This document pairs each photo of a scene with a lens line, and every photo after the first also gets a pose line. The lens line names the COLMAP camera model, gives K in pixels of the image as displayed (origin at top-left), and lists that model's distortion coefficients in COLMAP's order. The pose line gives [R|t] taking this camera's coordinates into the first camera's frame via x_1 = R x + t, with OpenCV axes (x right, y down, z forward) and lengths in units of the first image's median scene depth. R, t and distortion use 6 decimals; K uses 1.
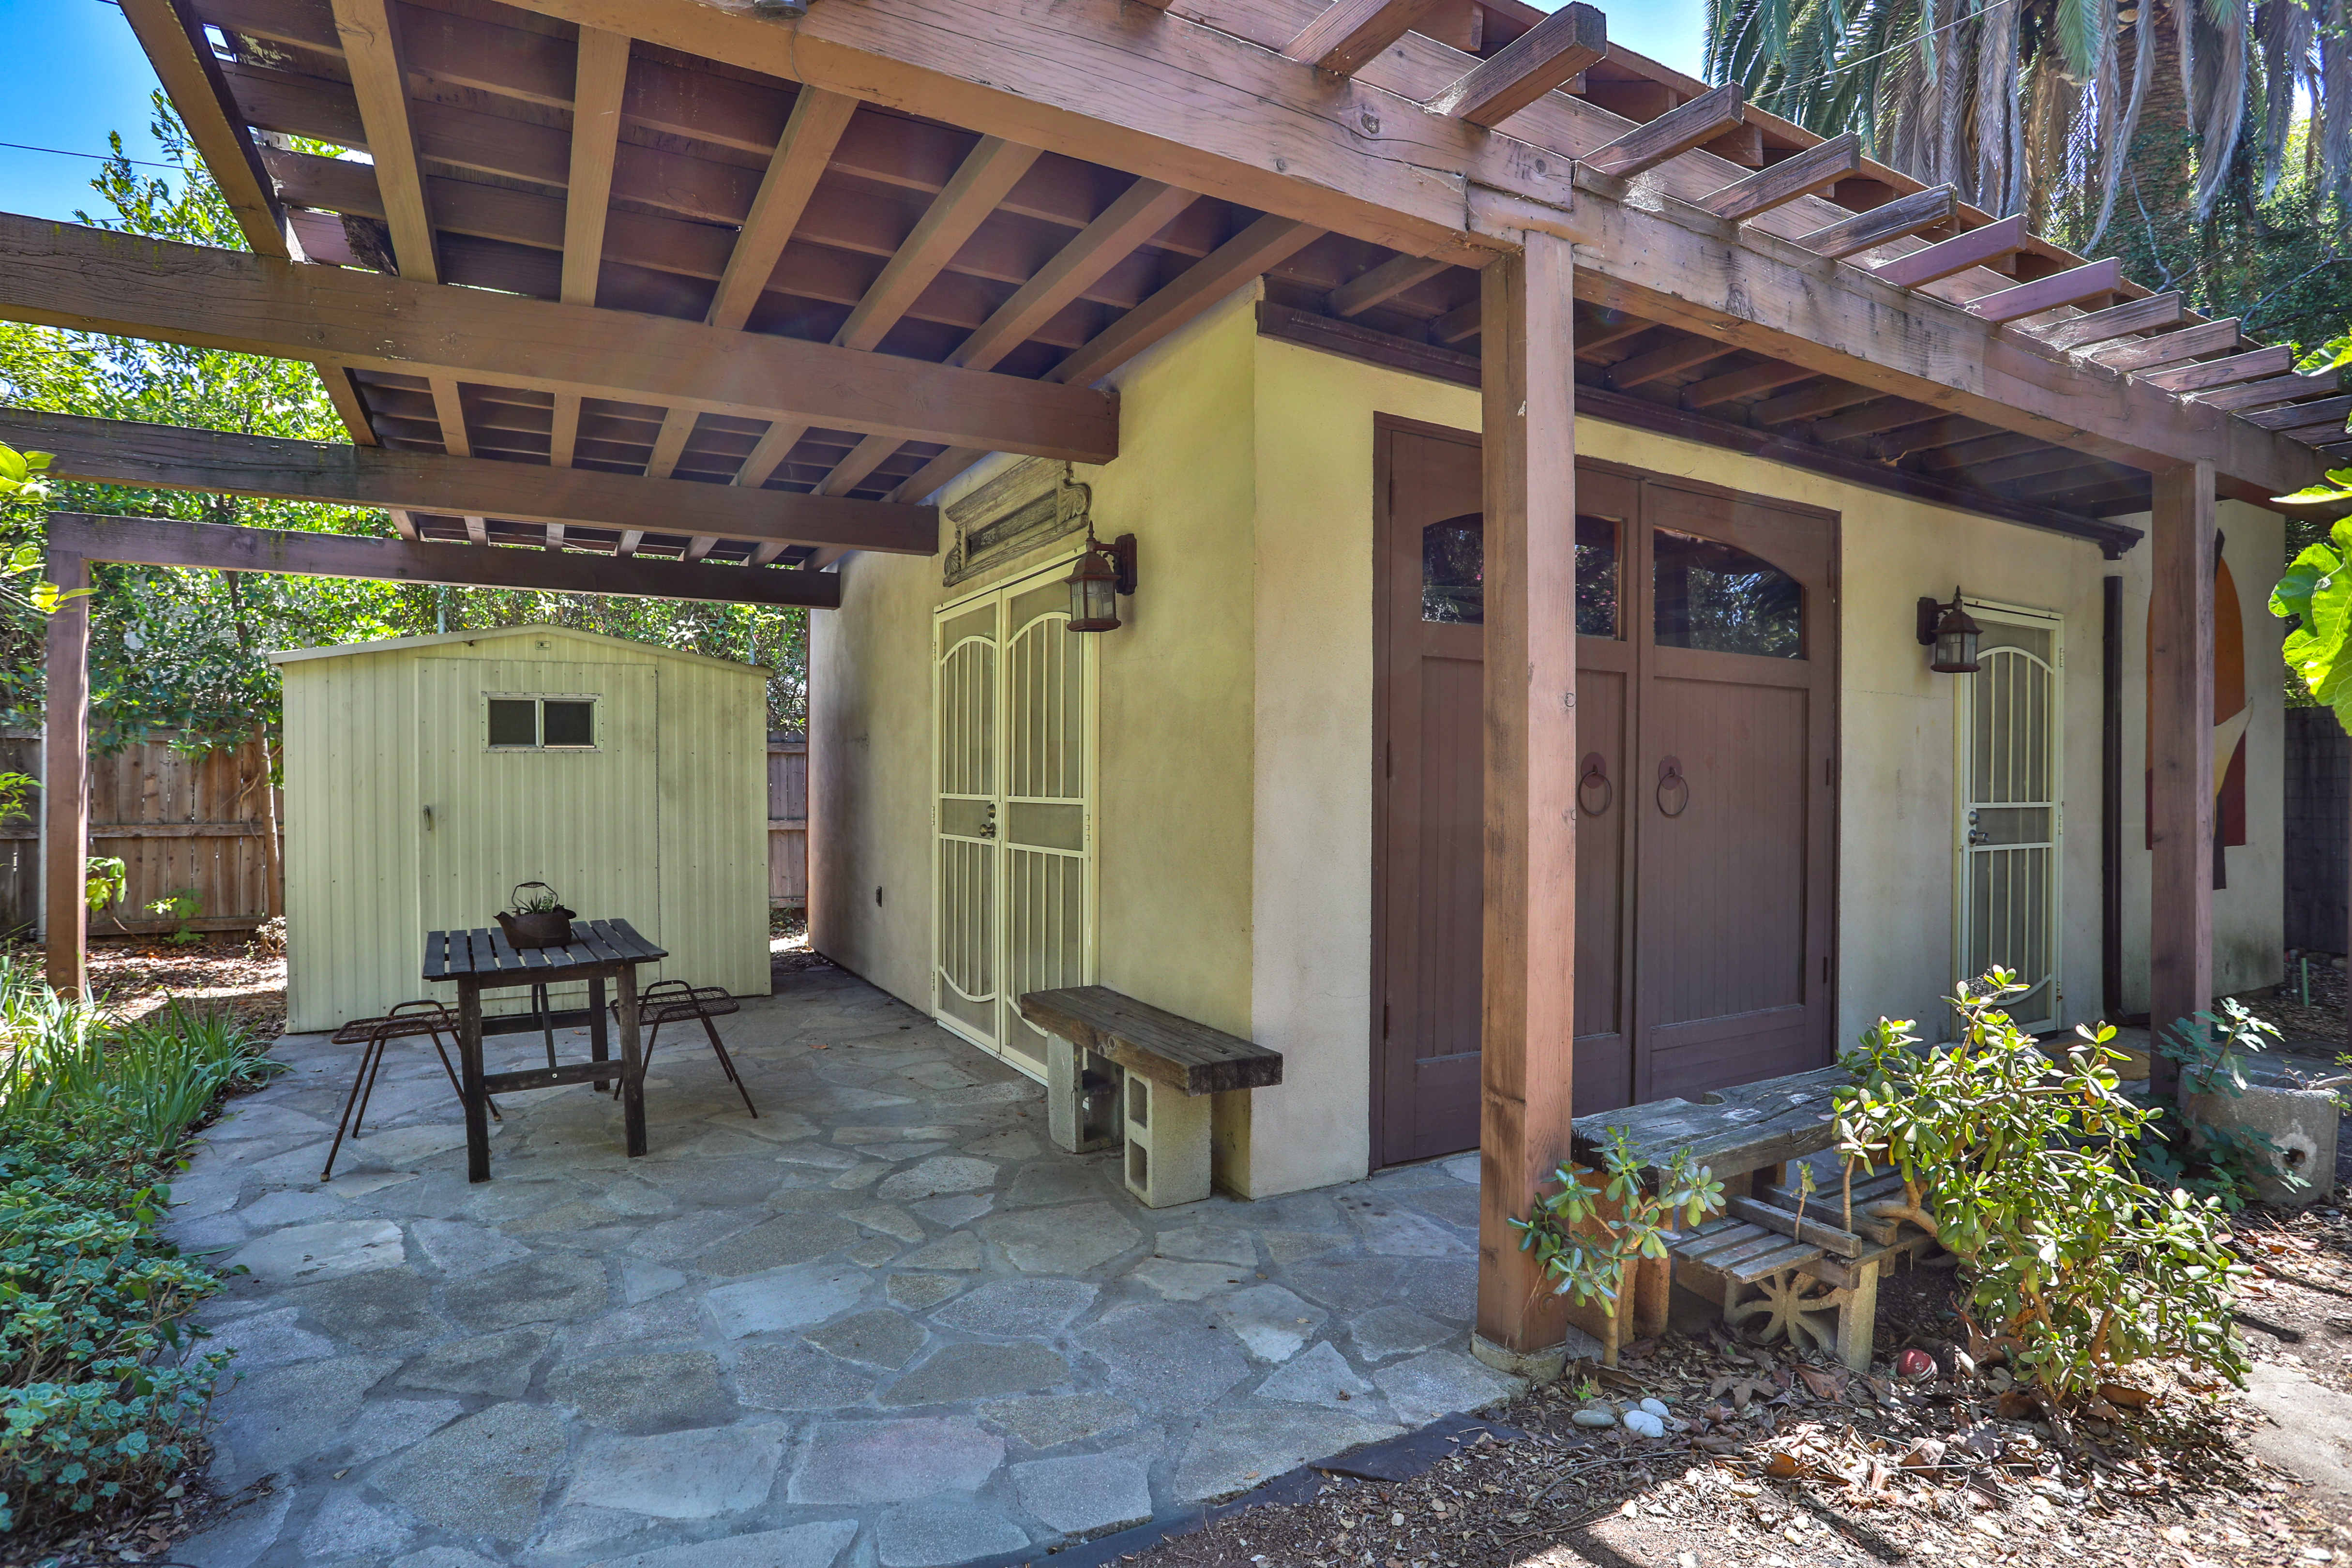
lens RADIAL K [[1182.9, 0, 1156.5], [0, 1182.9, 792.7], [0, 0, 1]] dist [-0.018970, -0.000014]
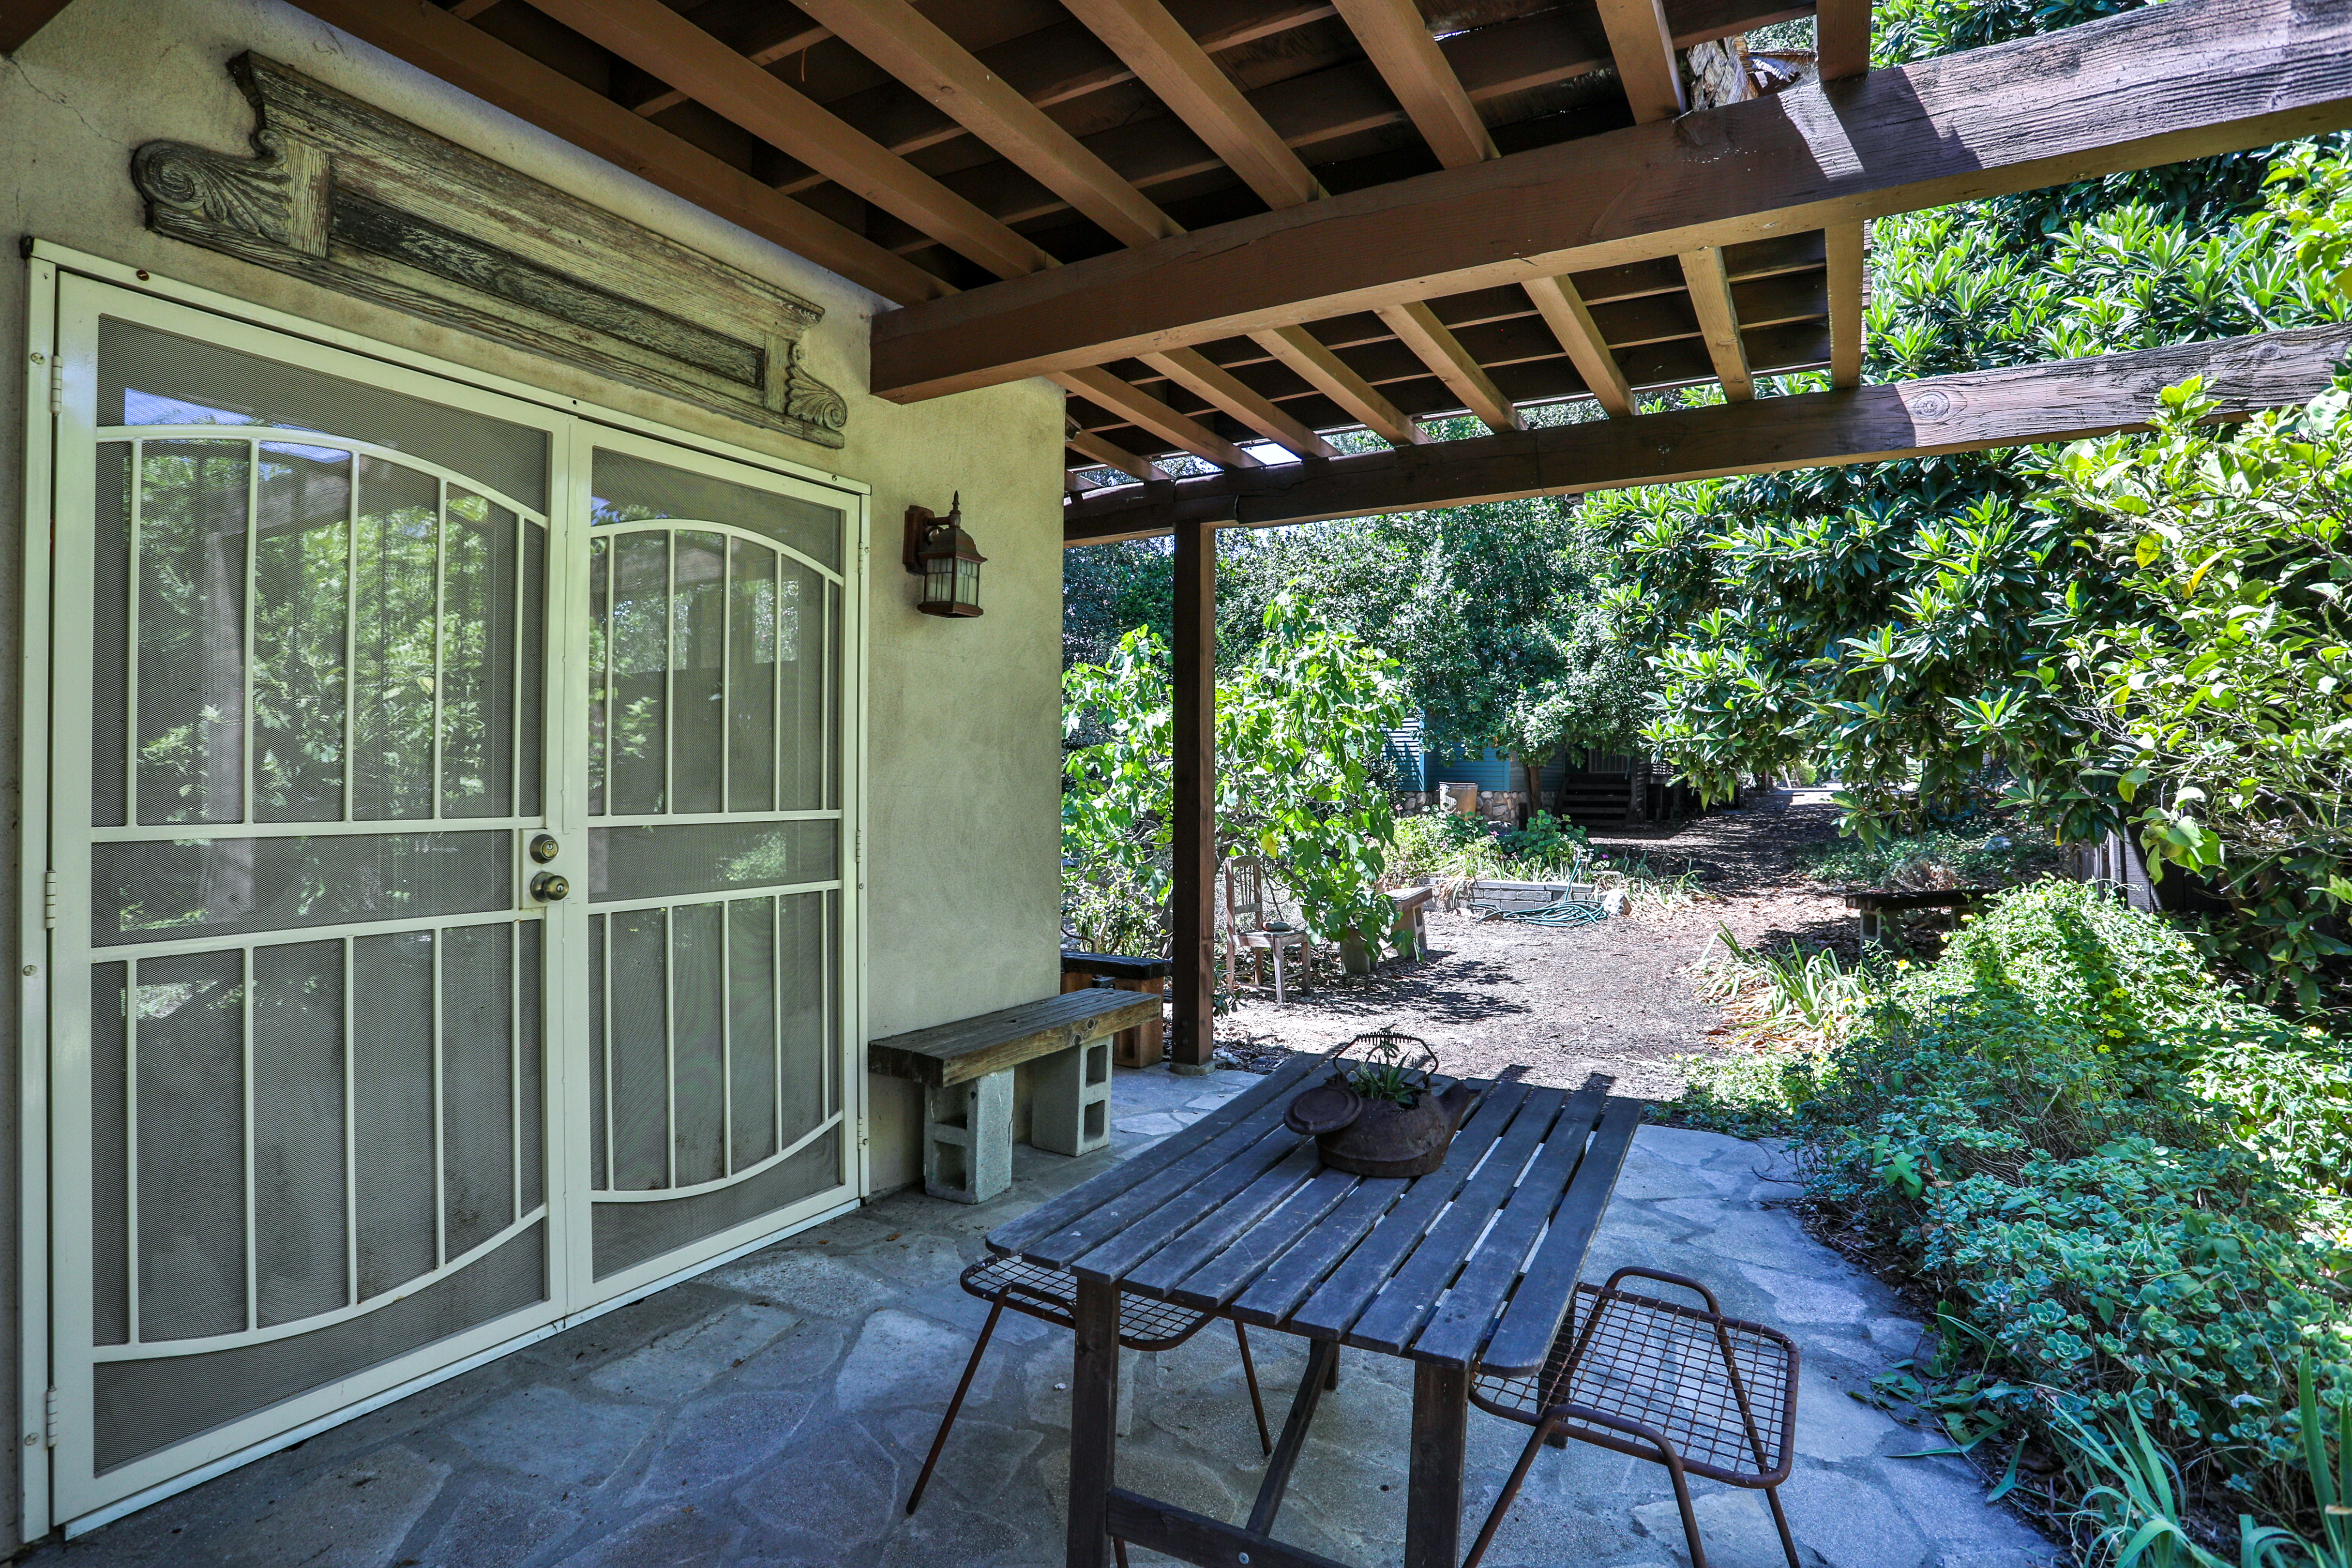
lens RADIAL K [[1182.9, 0, 1163.6], [0, 1182.9, 774.6], [0, 0, 1]] dist [-0.018970, -0.000014]
pose [[-0.522941, -0.006497, 0.852344, -0.848256], [-0.001349, 0.999976, 0.006795, -0.023535], [-0.852368, 0.002404, -0.522937, 1.273800]]
